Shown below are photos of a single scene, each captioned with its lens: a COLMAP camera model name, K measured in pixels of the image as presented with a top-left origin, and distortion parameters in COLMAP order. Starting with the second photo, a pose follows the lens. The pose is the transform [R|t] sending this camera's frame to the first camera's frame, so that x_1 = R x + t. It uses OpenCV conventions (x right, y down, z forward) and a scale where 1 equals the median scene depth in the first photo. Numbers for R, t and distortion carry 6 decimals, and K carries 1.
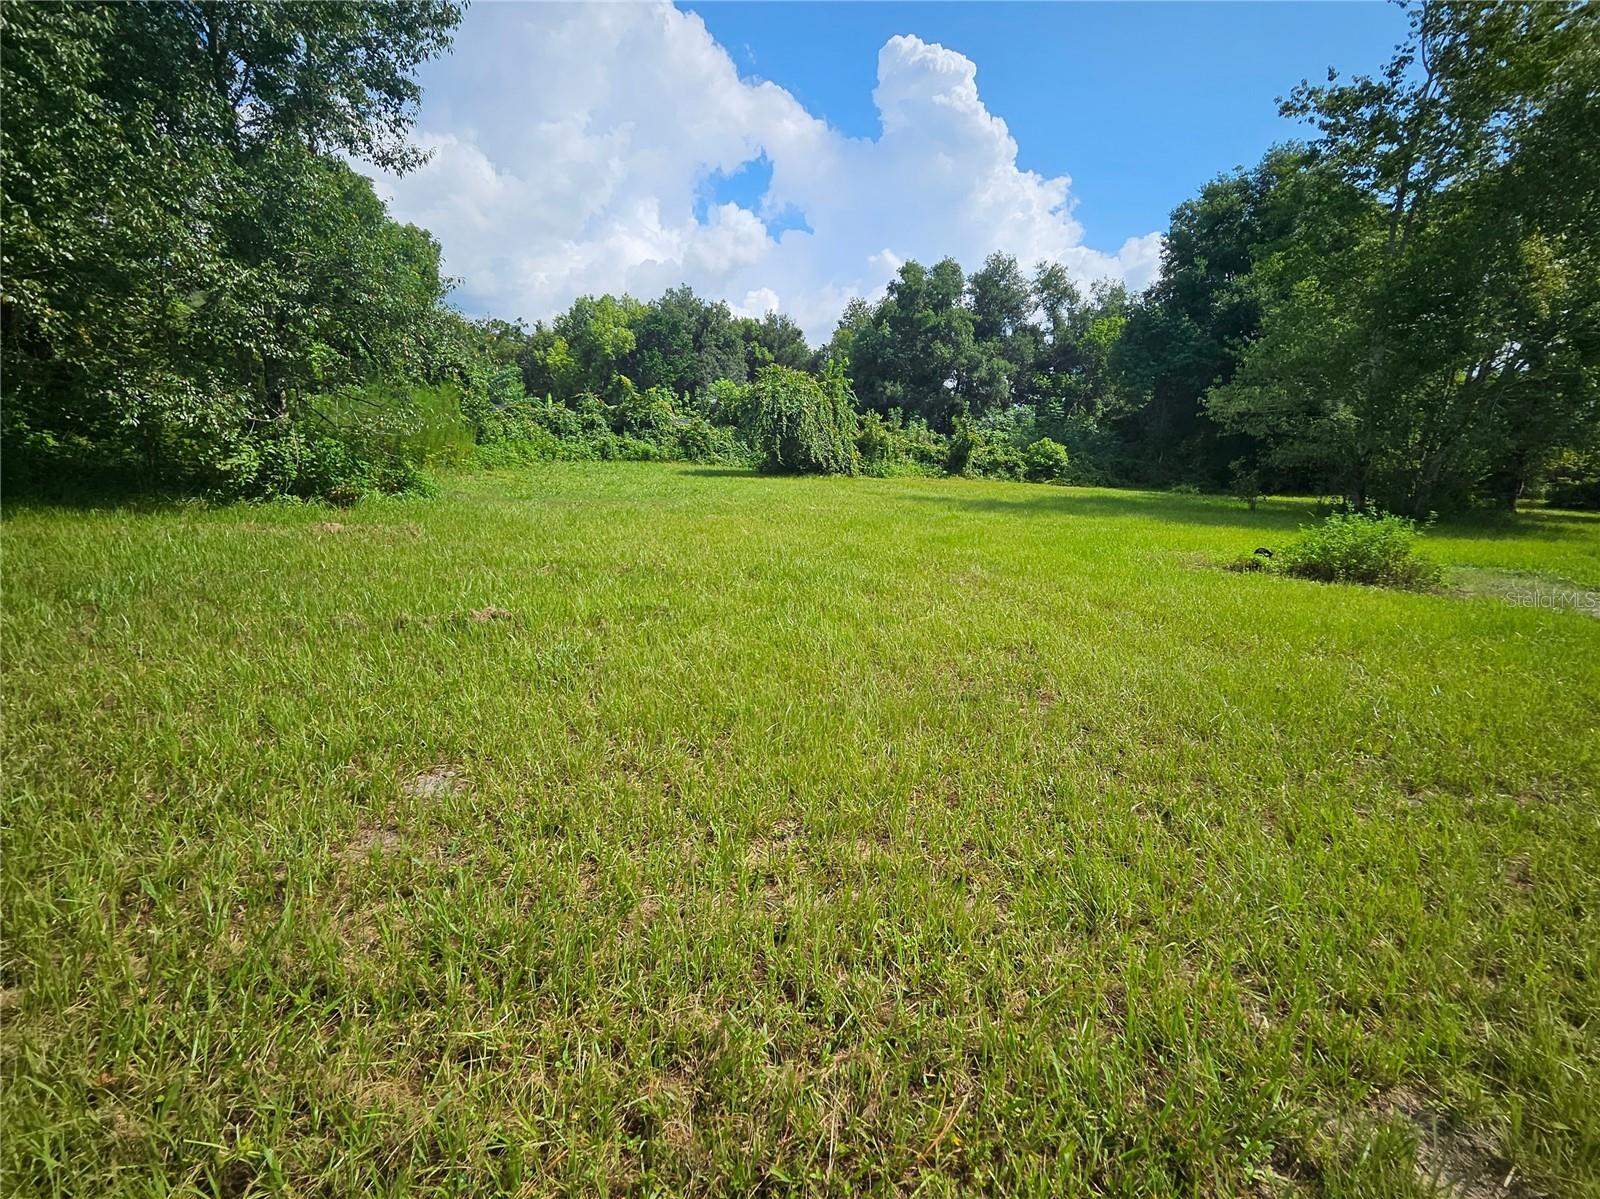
lens RADIAL K [[729.1, 0, 795.1], [0, 729.1, 590.0], [0, 0, 1]] dist [0.001592, 0.000444]
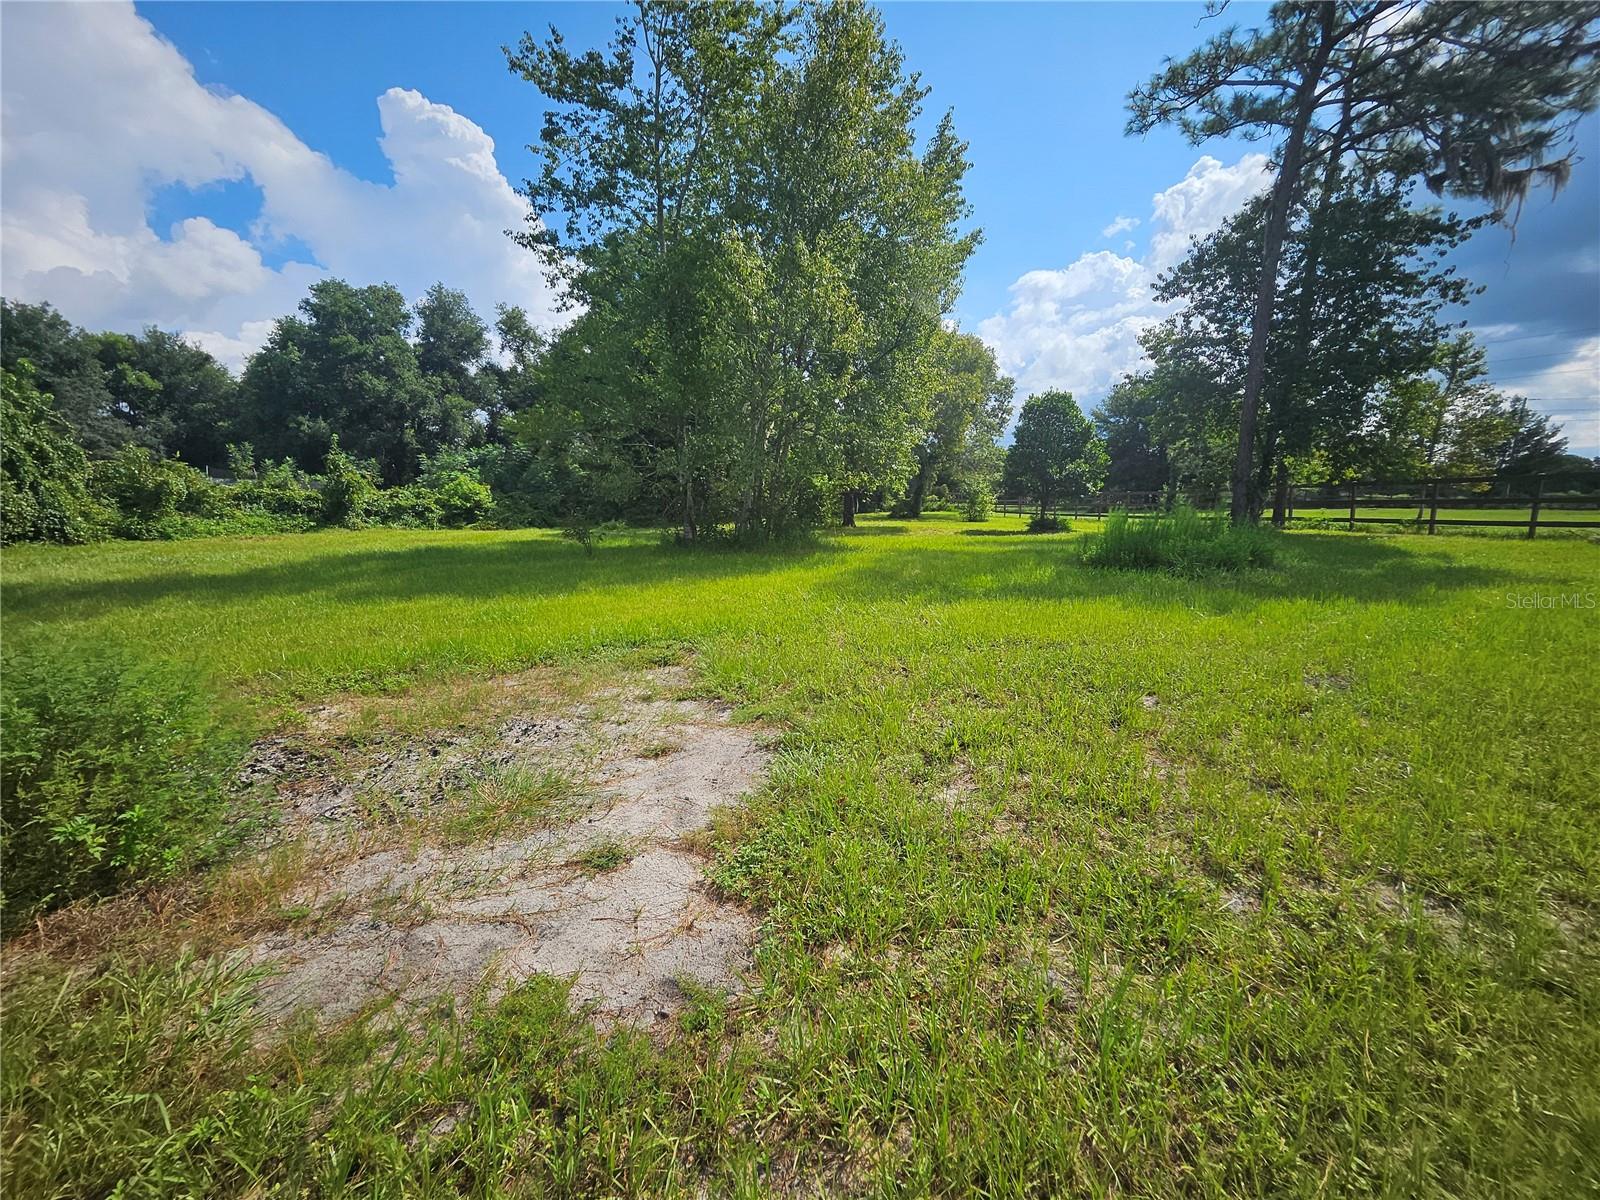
lens RADIAL K [[642.0, 0, 791.4], [0, 642.0, 583.1], [0, 0, 1]] dist [0.016431, -0.002985]
pose [[0.823960, -0.120125, 0.553768, 0.167679], [0.144894, 0.989447, -0.000956, -0.016494], [-0.547809, 0.081026, 0.832670, 0.101706]]
